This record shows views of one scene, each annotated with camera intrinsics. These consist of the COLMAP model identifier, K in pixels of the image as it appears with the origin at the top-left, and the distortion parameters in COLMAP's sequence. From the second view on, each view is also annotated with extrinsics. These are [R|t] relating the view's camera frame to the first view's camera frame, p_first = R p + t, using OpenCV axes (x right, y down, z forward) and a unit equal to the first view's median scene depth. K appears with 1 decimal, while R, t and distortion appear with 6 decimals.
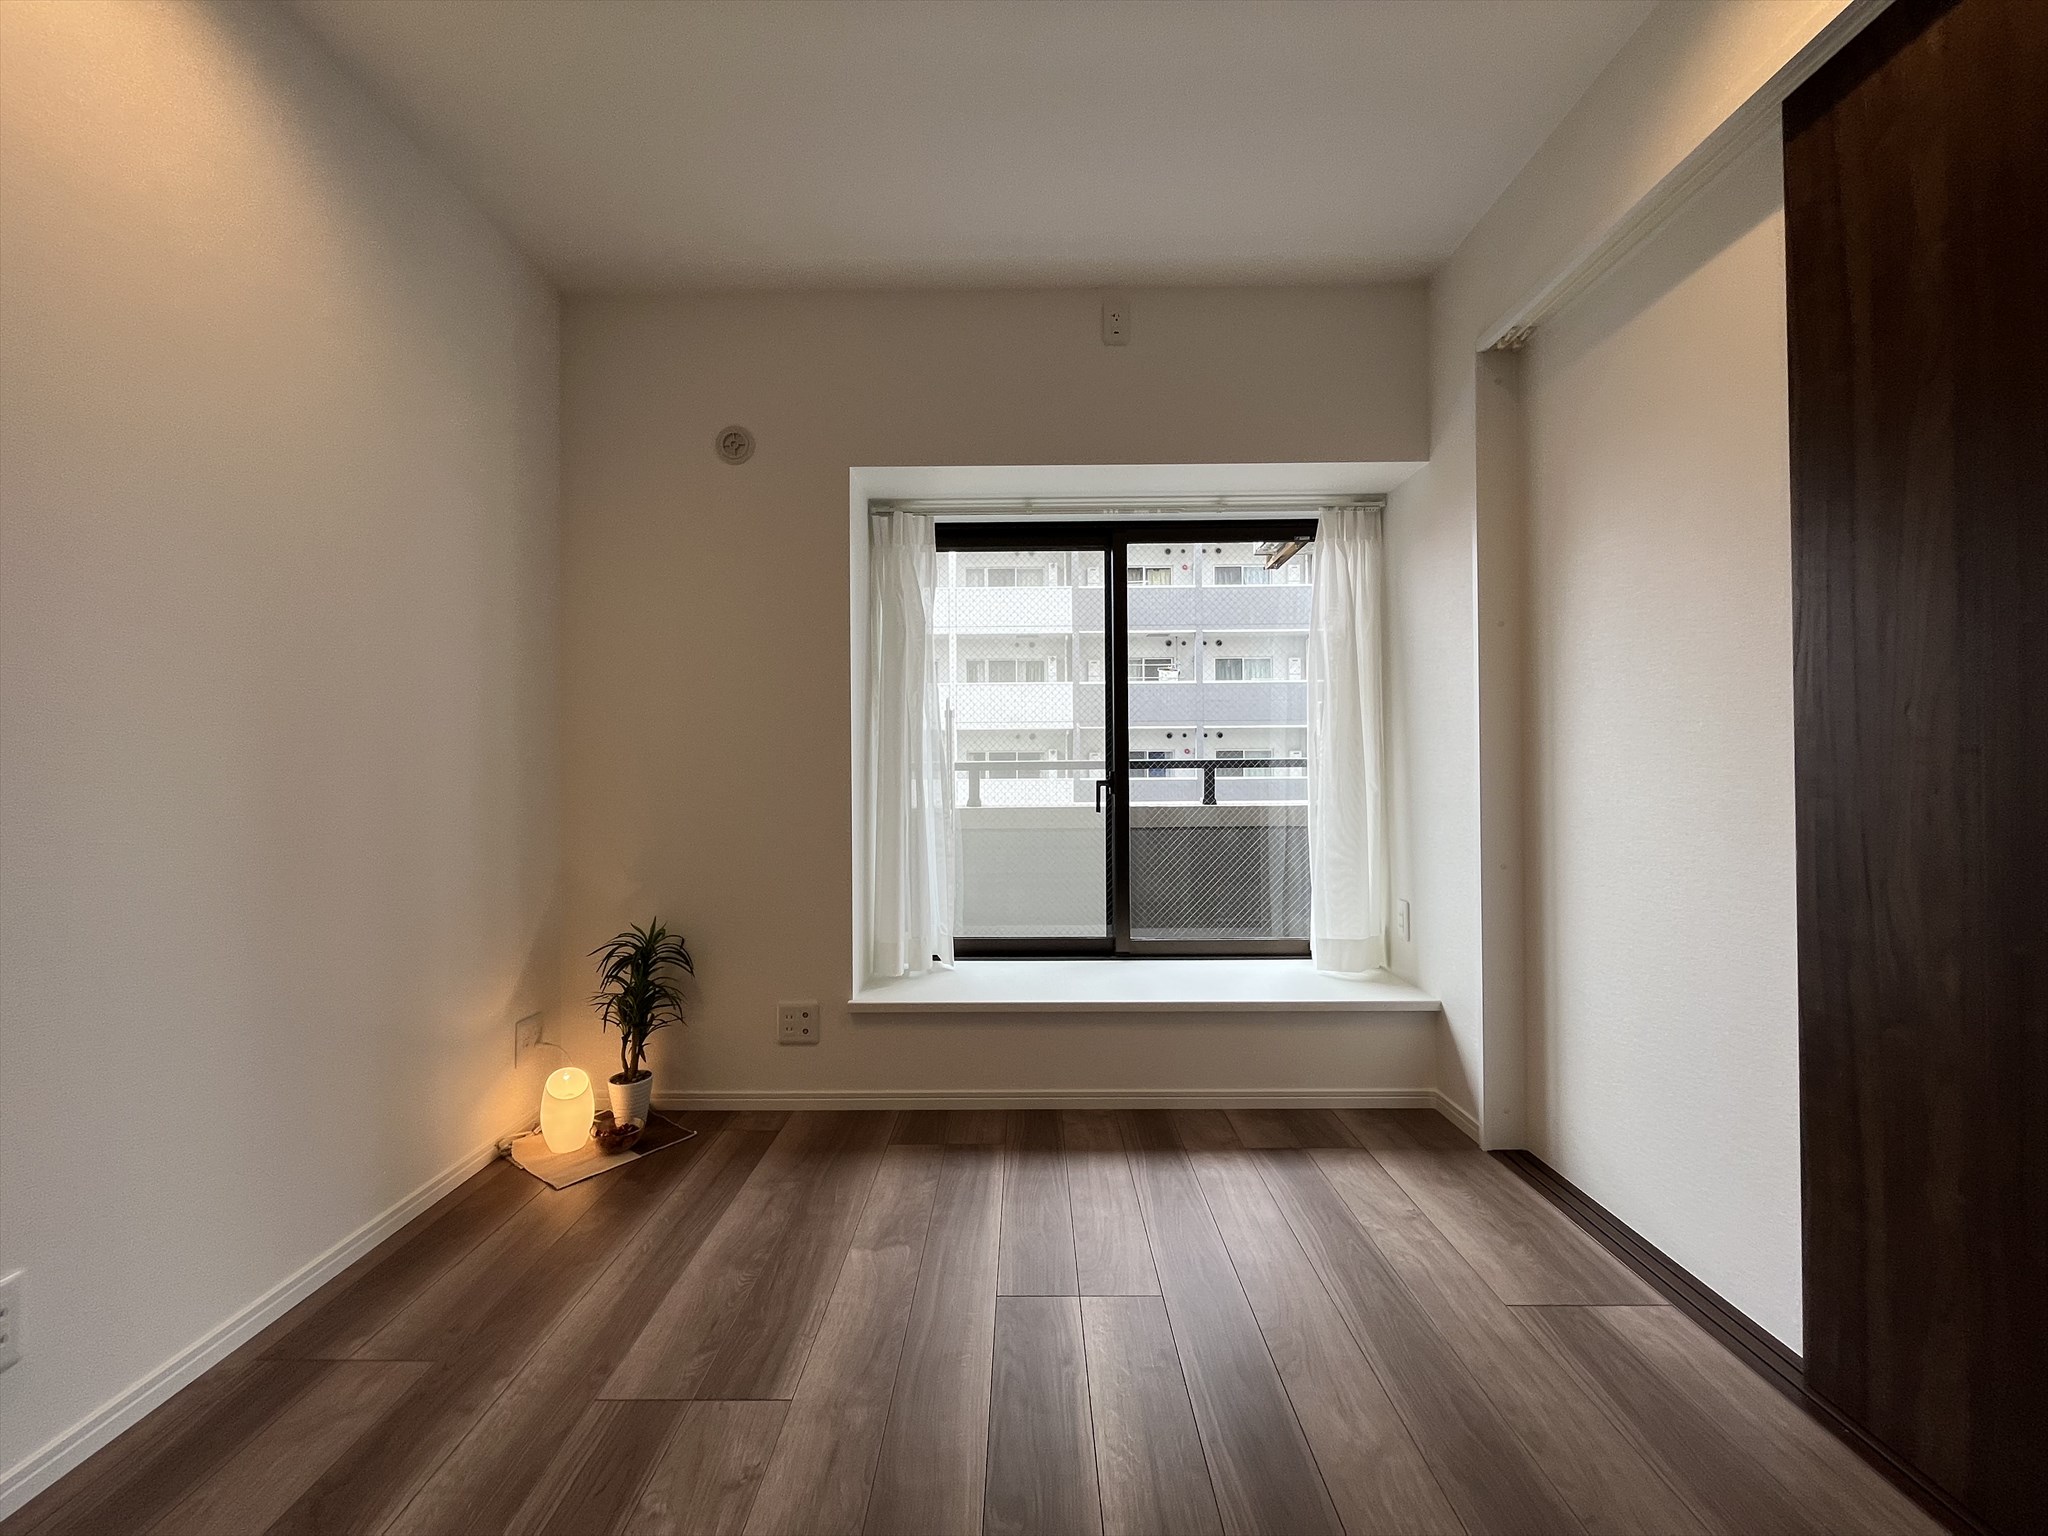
lens RADIAL K [[825.0, 0, 1016.1], [0, 825.0, 767.5], [0, 0, 1]] dist [-0.001140, -0.000414]
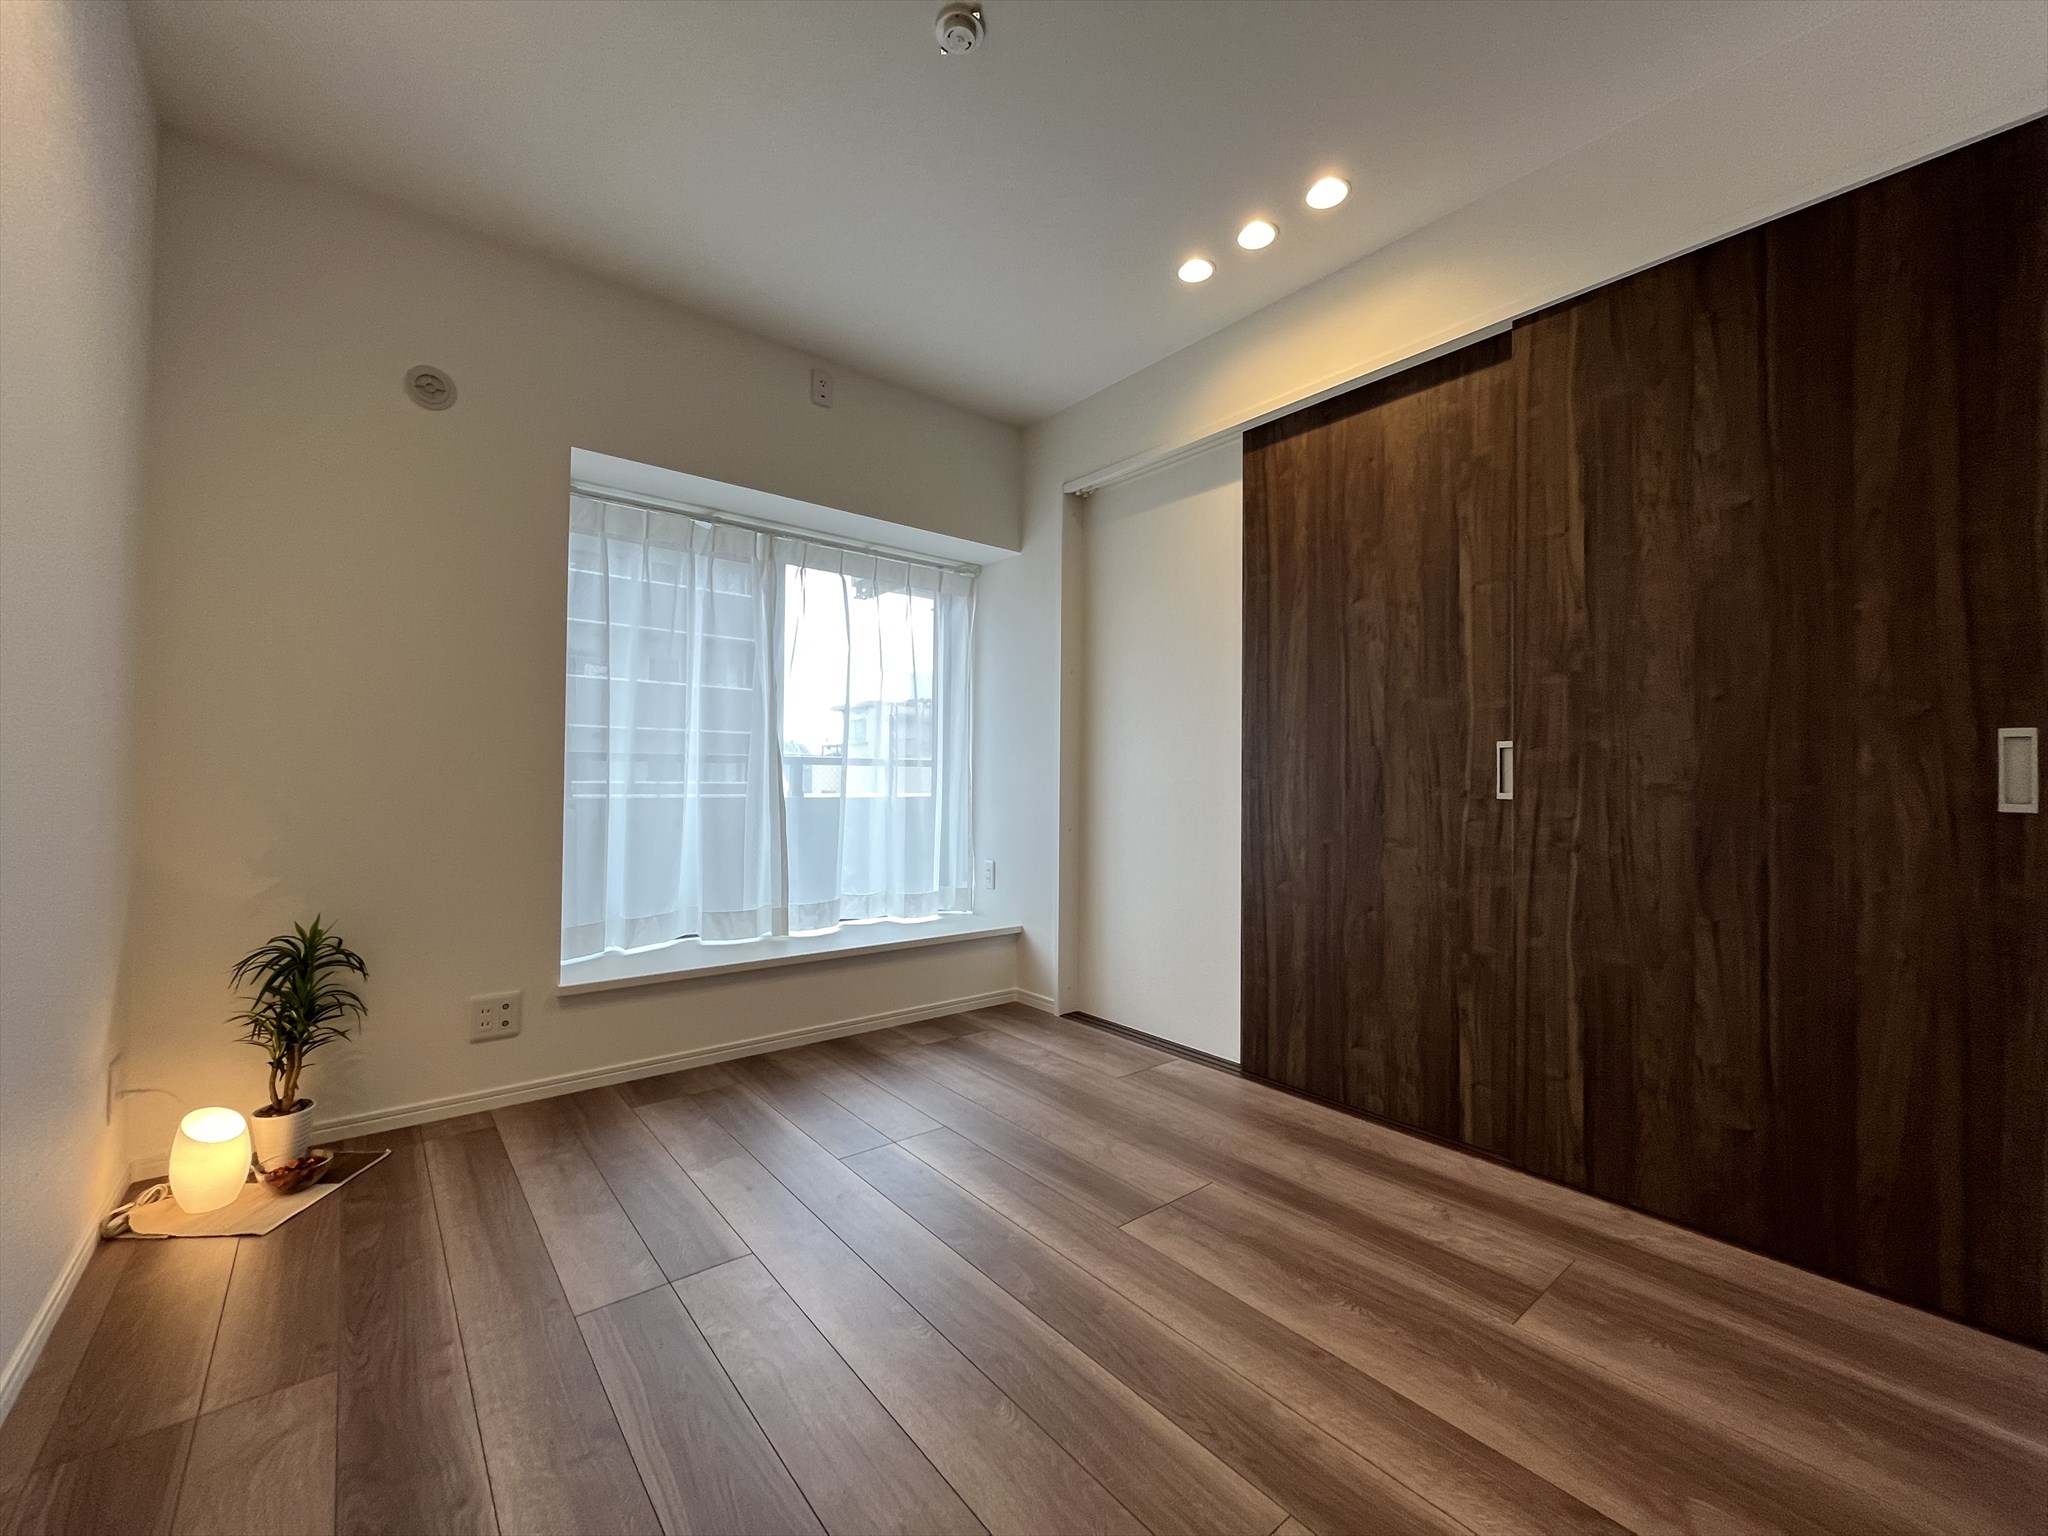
lens RADIAL K [[825.0, 0, 1016.1], [0, 825.0, 767.5], [0, 0, 1]] dist [-0.001140, -0.000414]
pose [[0.771155, 0.024720, 0.636167, -0.451444], [-0.019350, 0.999694, -0.015390, 0.030227], [-0.636353, -0.000441, 0.771397, -0.118933]]
